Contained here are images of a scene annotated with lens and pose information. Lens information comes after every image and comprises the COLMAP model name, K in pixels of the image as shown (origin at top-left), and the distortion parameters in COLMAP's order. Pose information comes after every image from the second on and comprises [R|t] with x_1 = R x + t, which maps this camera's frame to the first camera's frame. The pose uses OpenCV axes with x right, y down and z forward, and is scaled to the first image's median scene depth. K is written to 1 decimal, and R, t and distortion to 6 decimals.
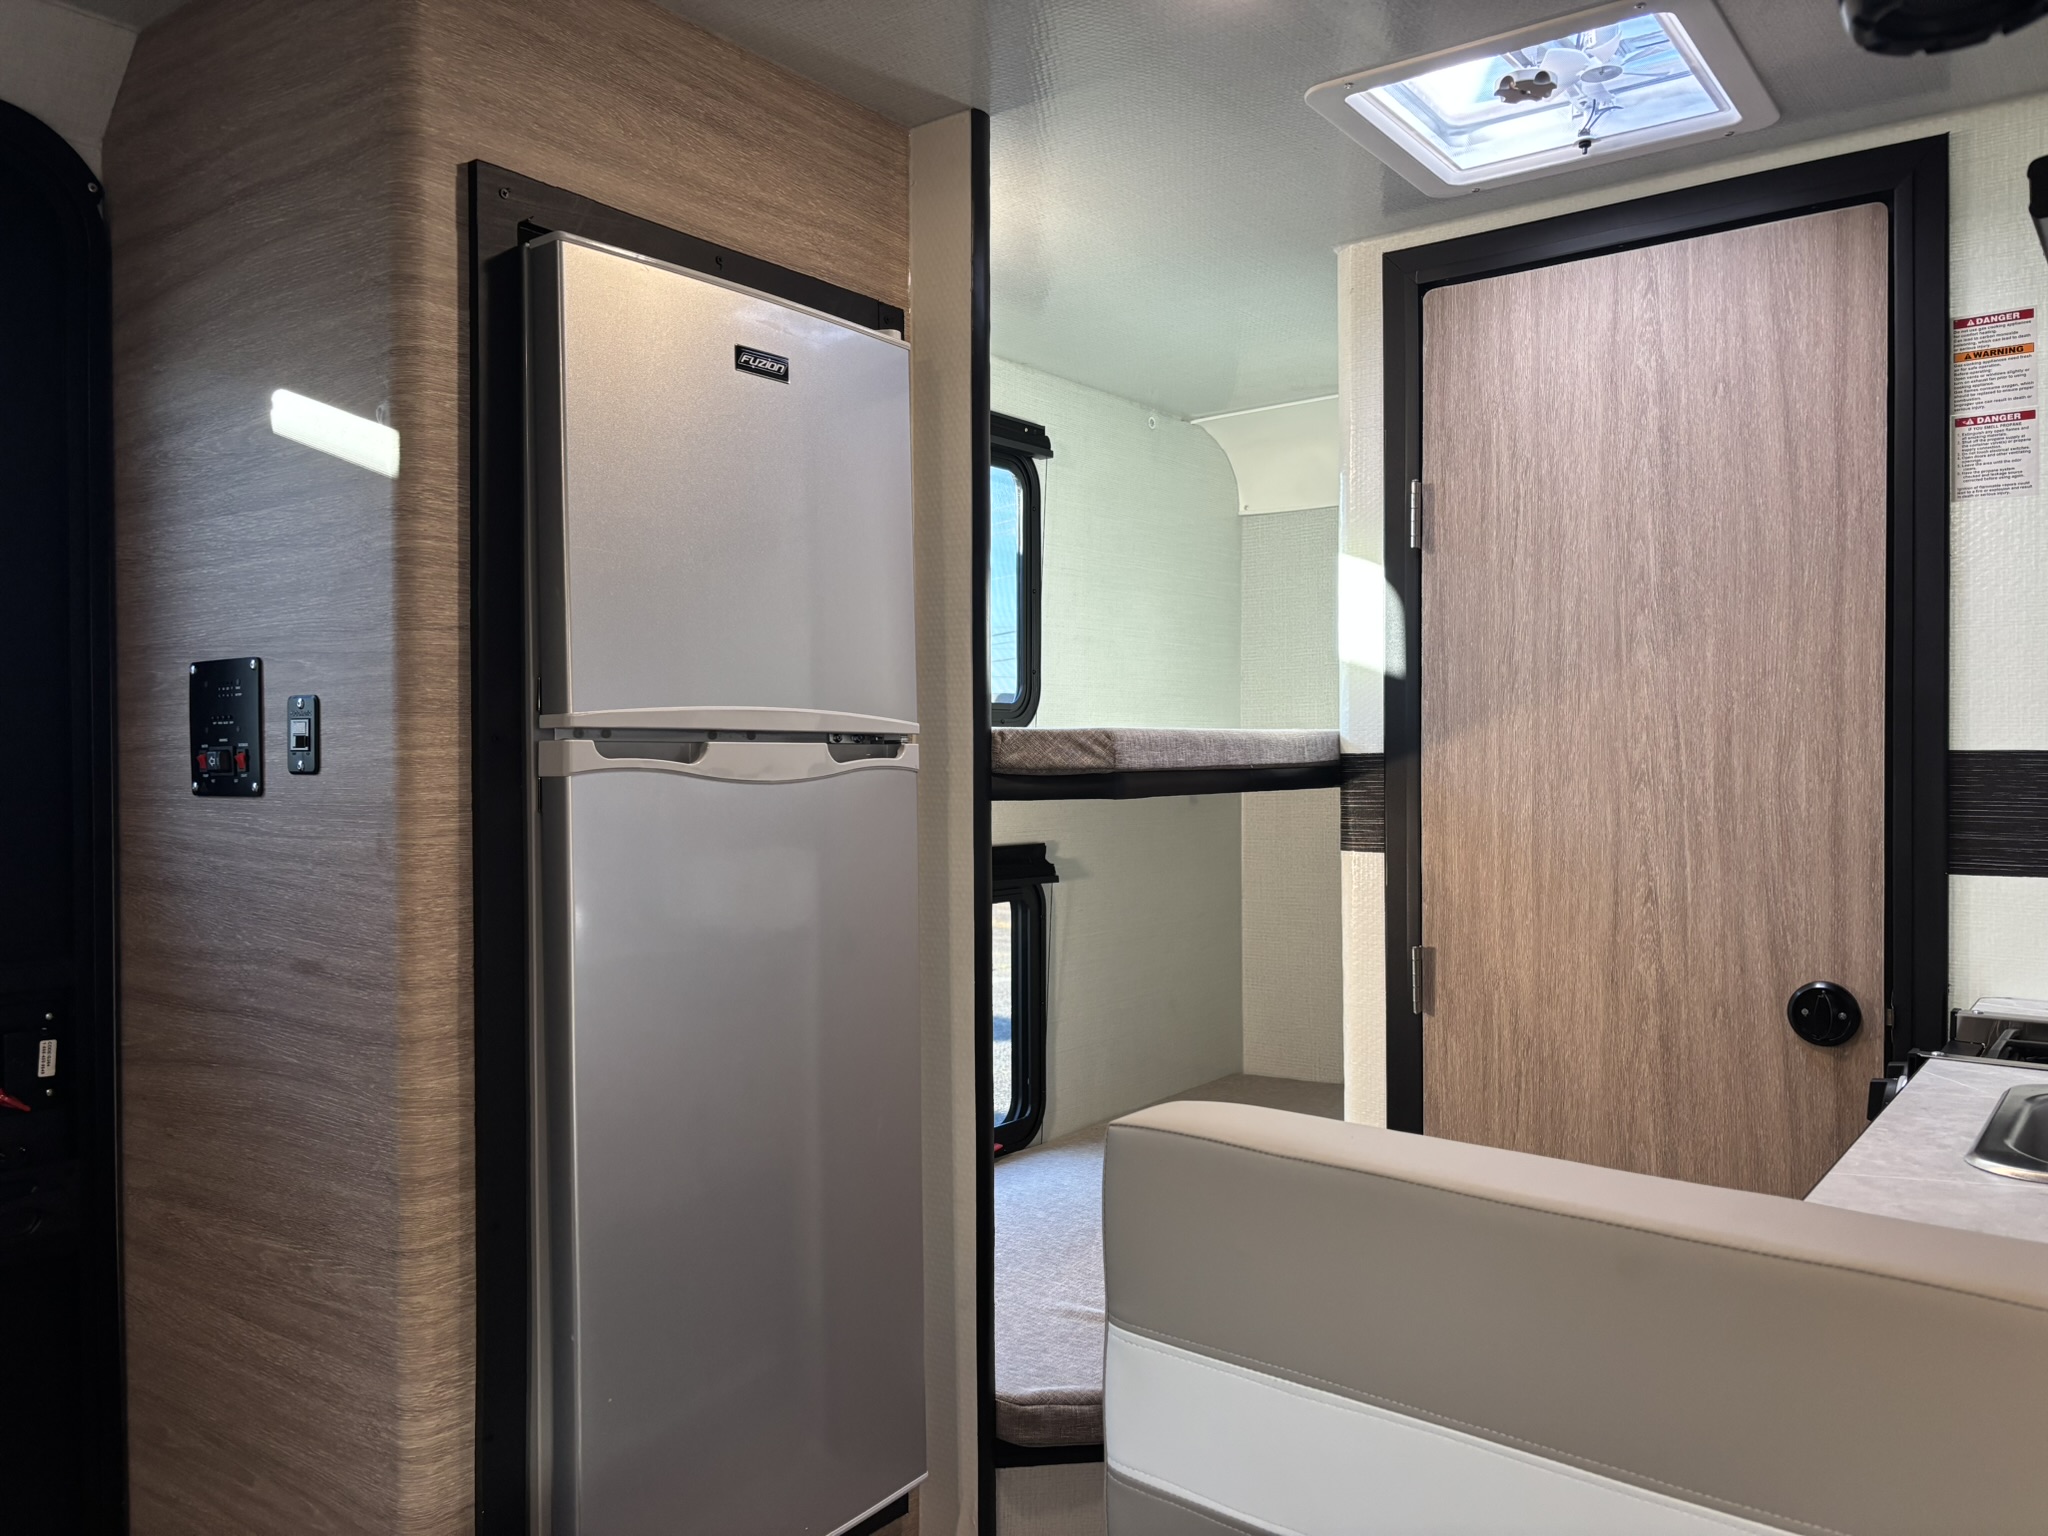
lens RADIAL K [[1546.8, 0, 1021.3], [0, 1546.8, 773.7], [0, 0, 1]] dist [0.053003, -0.058477]
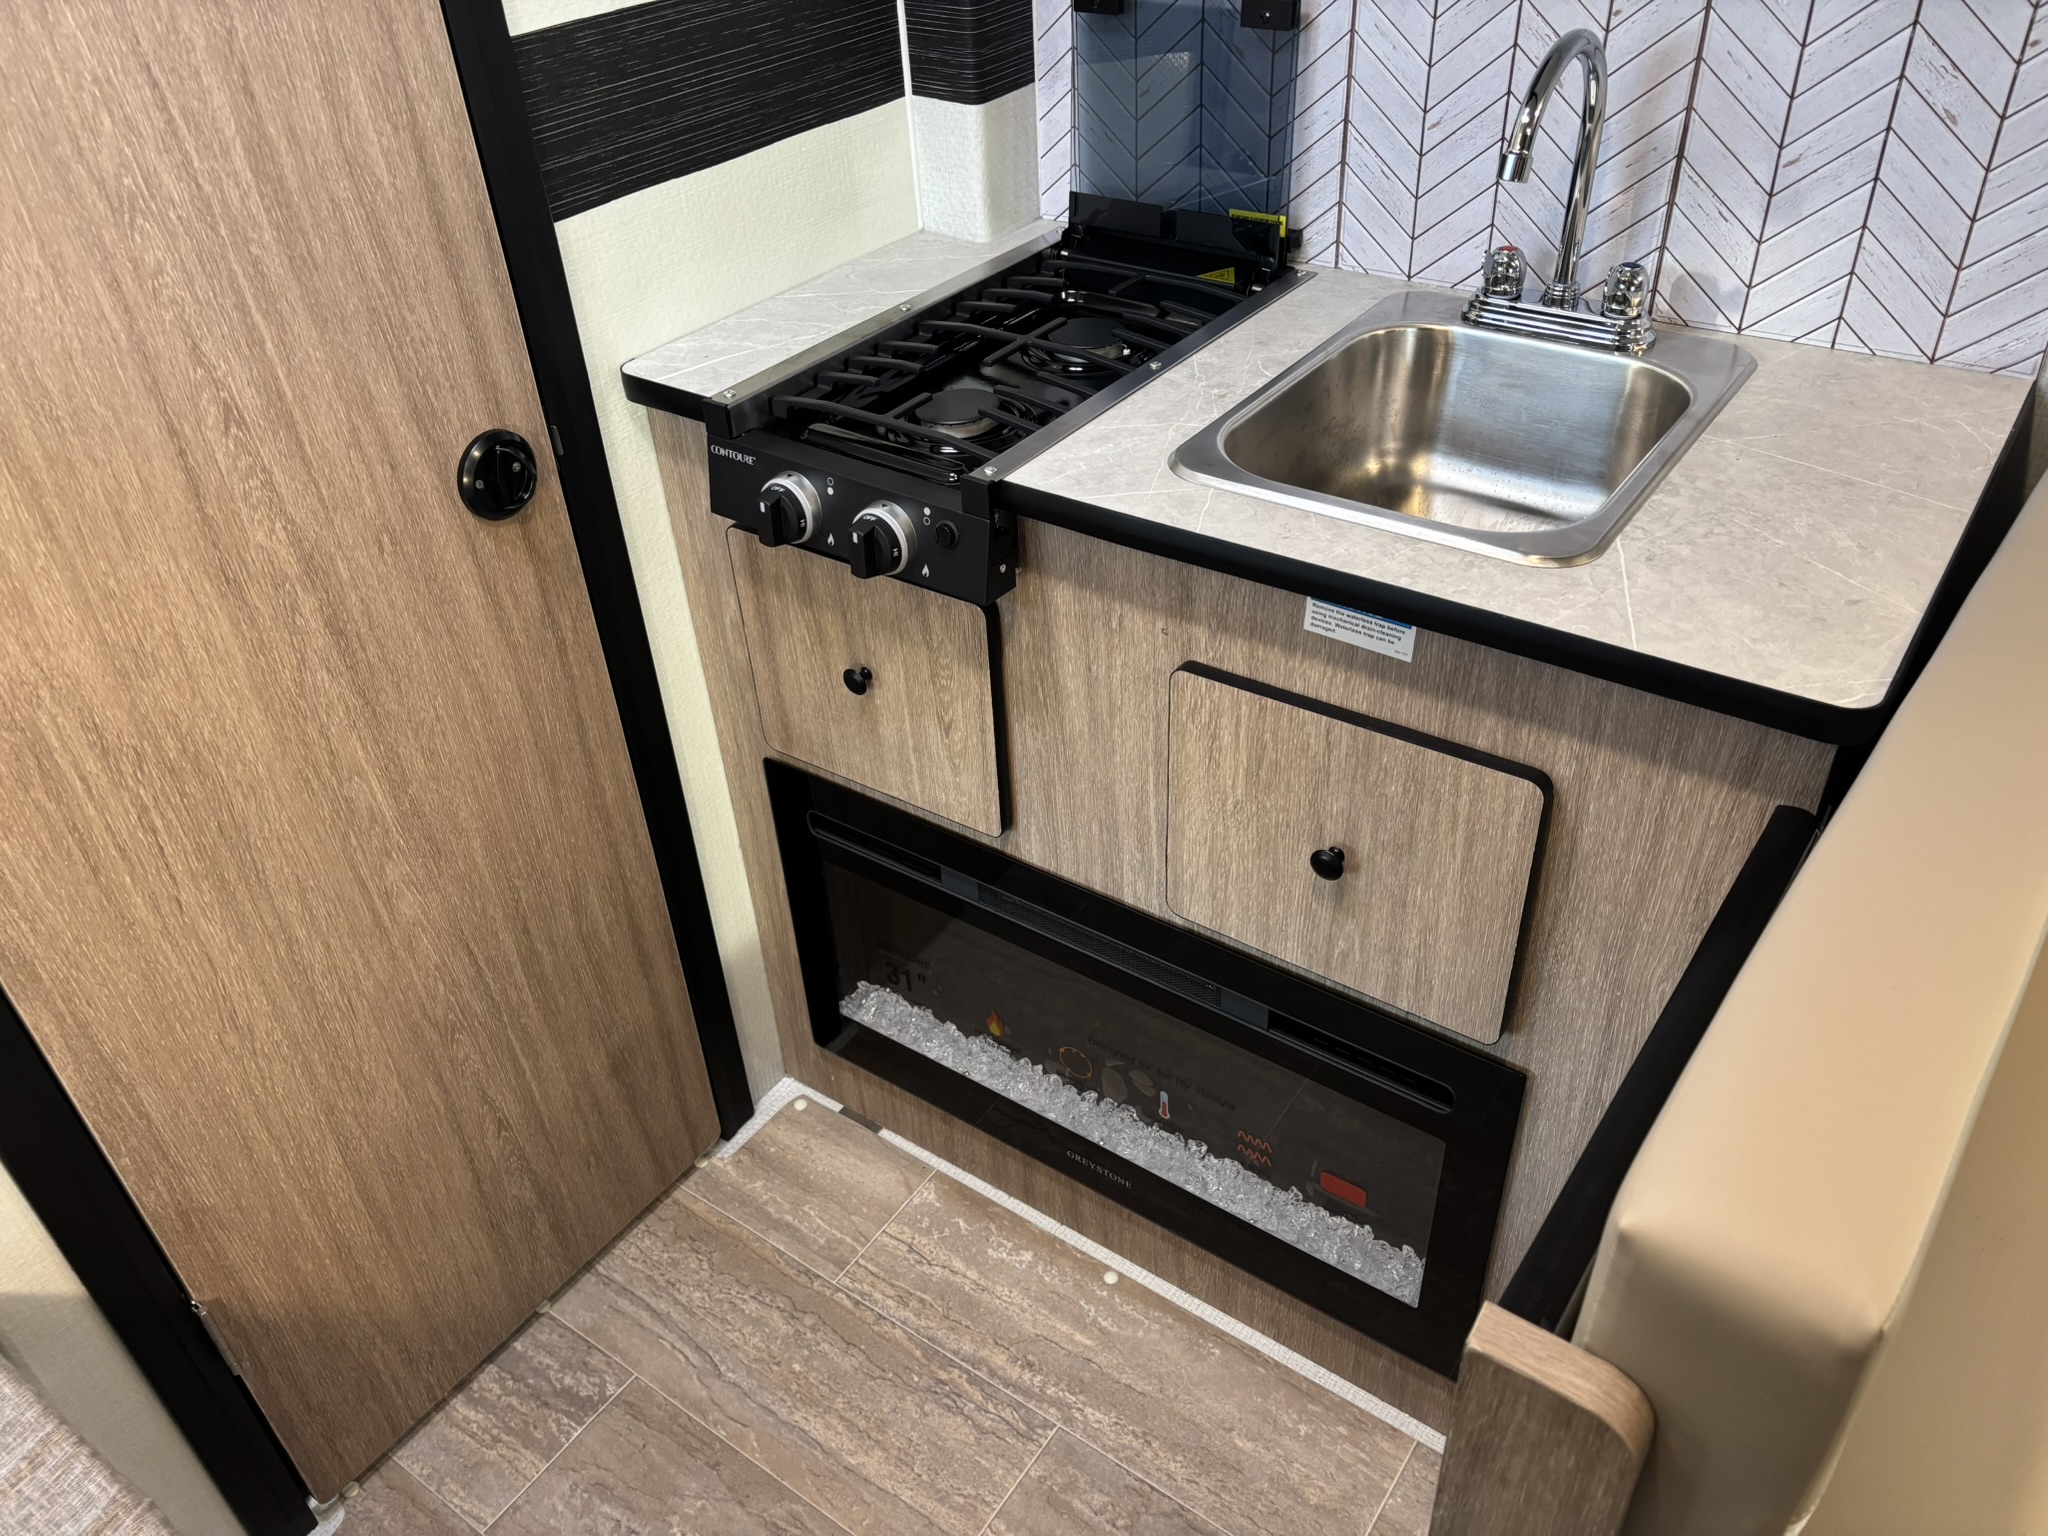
lens RADIAL K [[1546.8, 0, 1029.6], [0, 1546.8, 773.5], [0, 0, 1]] dist [0.053003, -0.058477]
pose [[-0.039601, -0.595956, 0.802040, -0.150809], [0.057049, 0.800012, 0.597266, -0.153021], [-0.997586, 0.069408, 0.002318, 0.797280]]
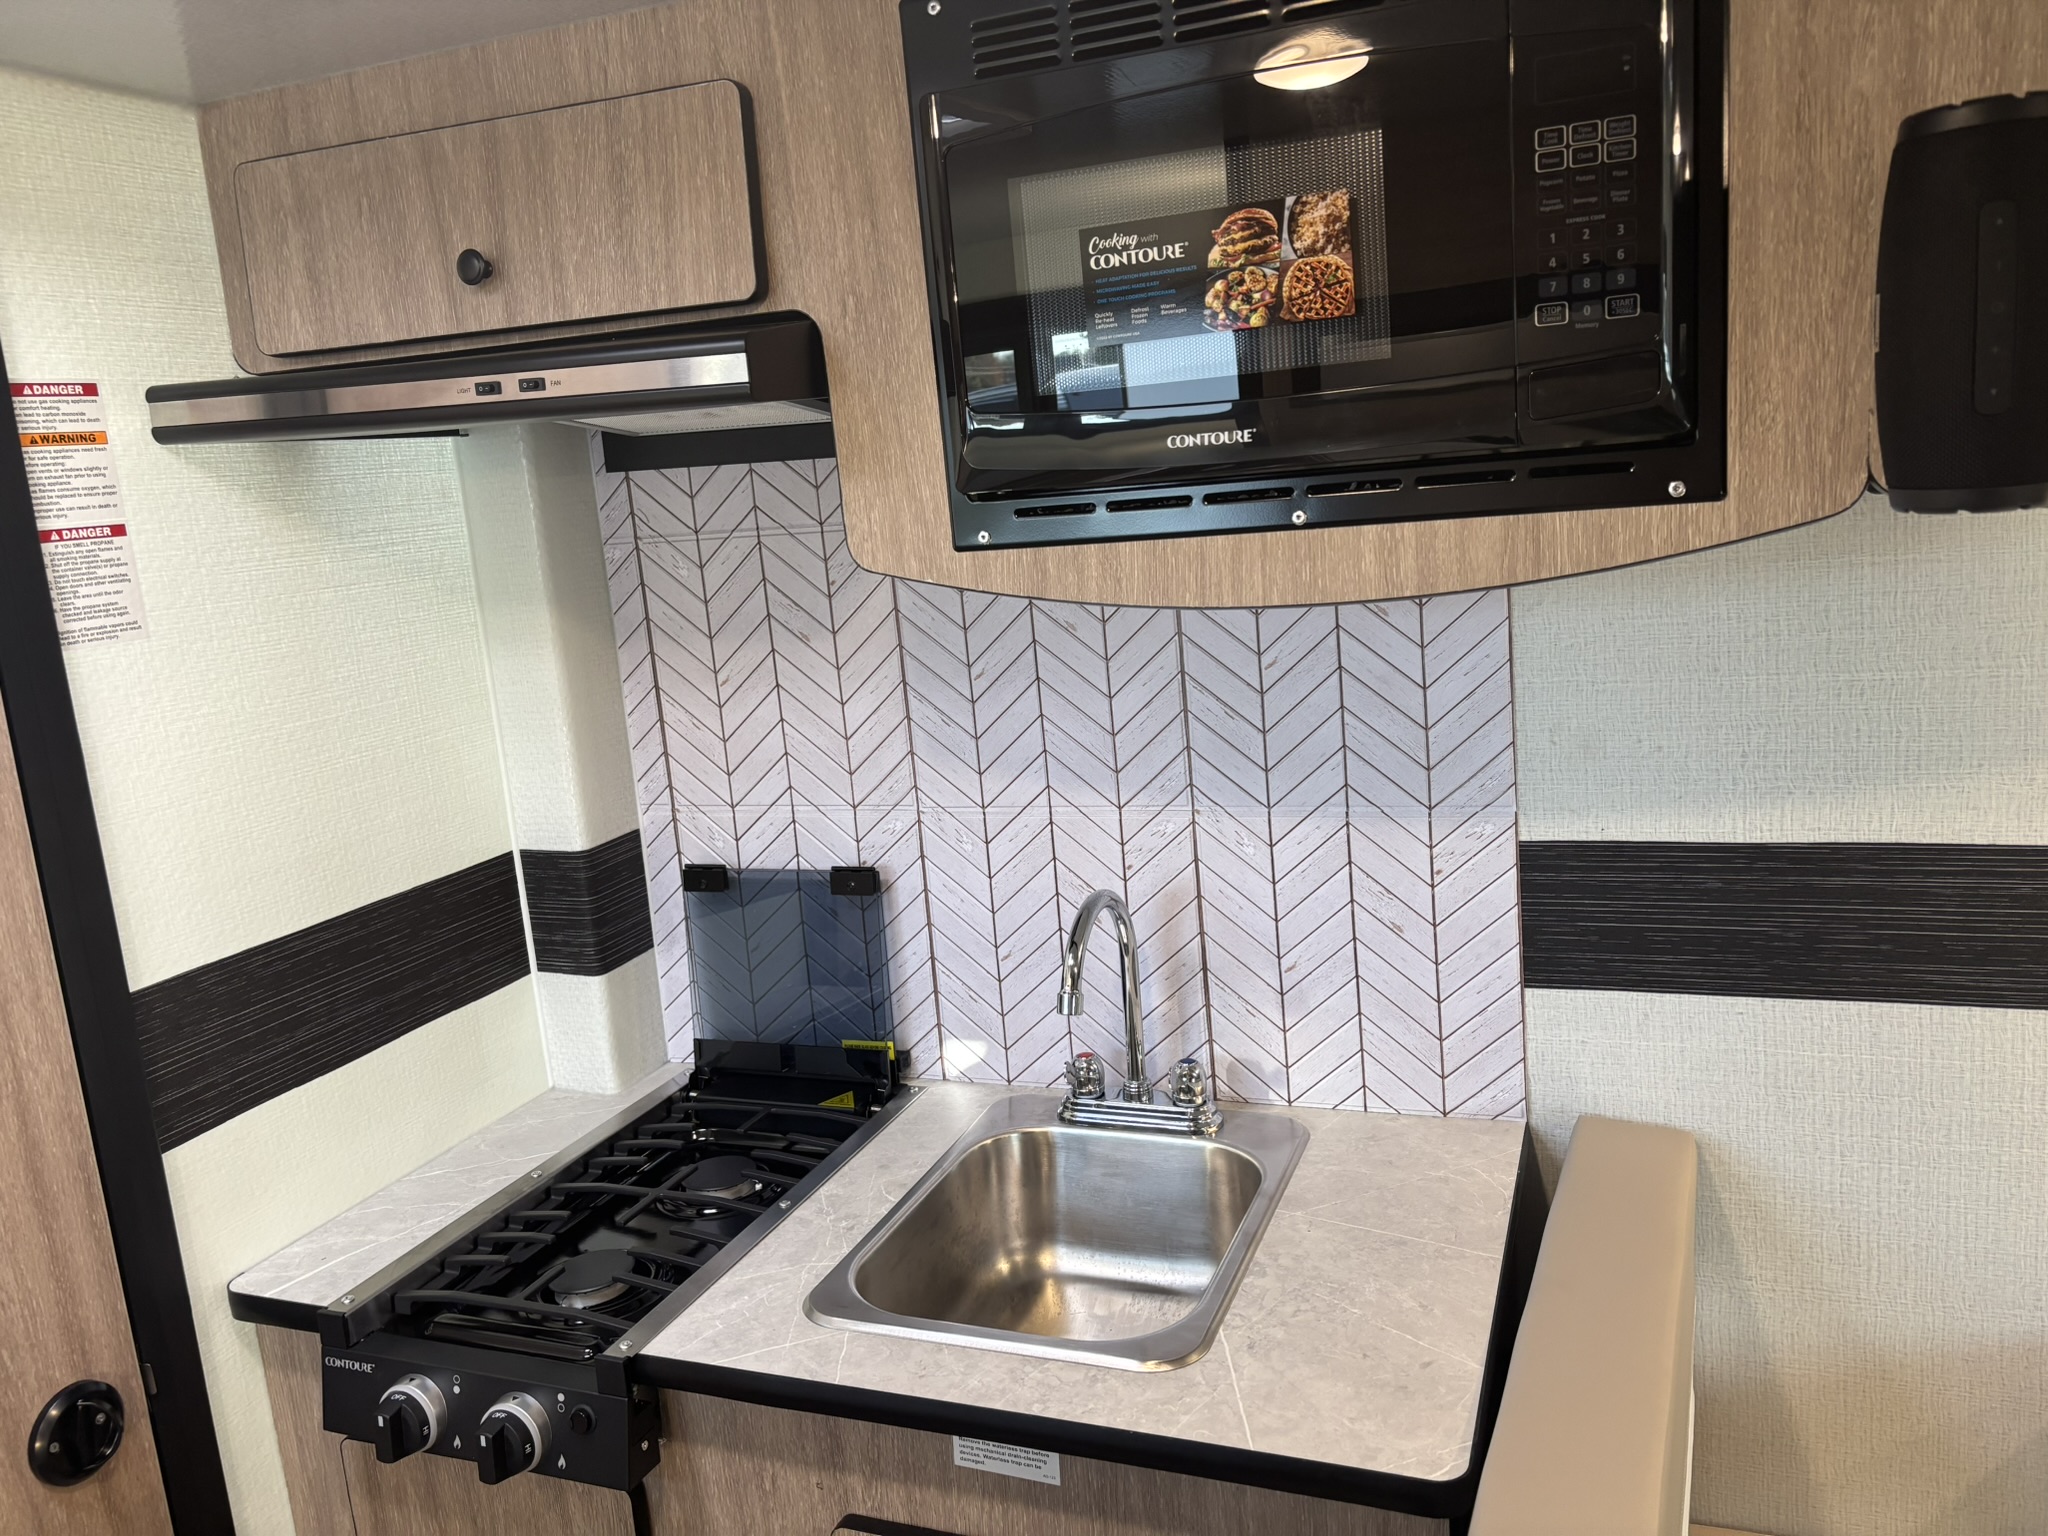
lens RADIAL K [[1546.8, 0, 1030.7], [0, 1546.8, 762.2], [0, 0, 1]] dist [0.053003, -0.058477]
pose [[-0.279166, -0.151606, 0.948199, -0.184583], [0.093540, 0.978468, 0.183985, -0.213077], [-0.955676, 0.140057, -0.258974, 0.778397]]
